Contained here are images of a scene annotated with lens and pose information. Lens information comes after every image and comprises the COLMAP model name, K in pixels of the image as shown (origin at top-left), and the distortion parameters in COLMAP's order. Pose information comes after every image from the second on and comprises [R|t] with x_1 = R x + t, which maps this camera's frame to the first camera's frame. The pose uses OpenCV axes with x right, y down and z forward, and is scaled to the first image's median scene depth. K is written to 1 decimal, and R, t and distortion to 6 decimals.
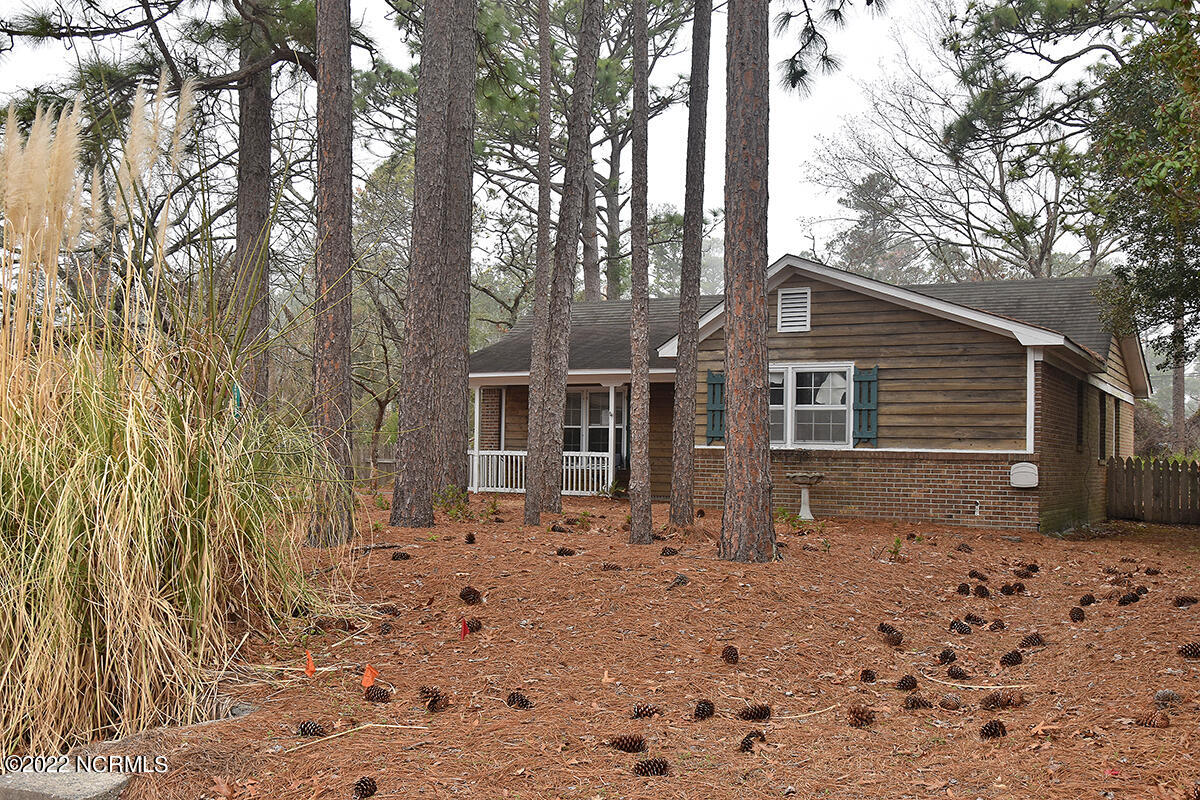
lens RADIAL K [[1230.7, 0, 600.0], [0, 1230.7, 400.0], [0, 0, 1]] dist [0.003077, 0.003142]
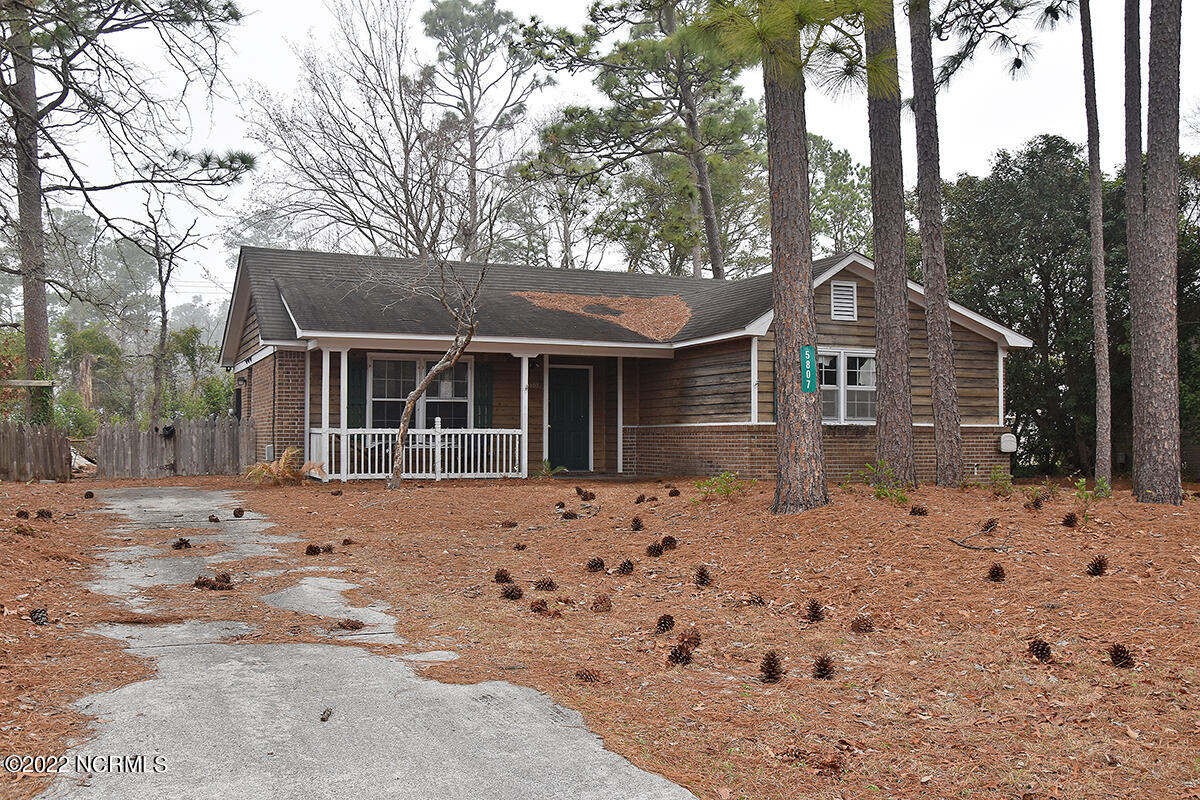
lens RADIAL K [[1089.3, 0, 600.0], [0, 1089.3, 400.0], [0, 0, 1]] dist [-0.017374, 0.009430]
pose [[0.579616, 0.009106, 0.814839, -0.784409], [-0.028843, 0.999540, 0.009346, 0.014491], [-0.814379, -0.028919, 0.579612, 0.607774]]
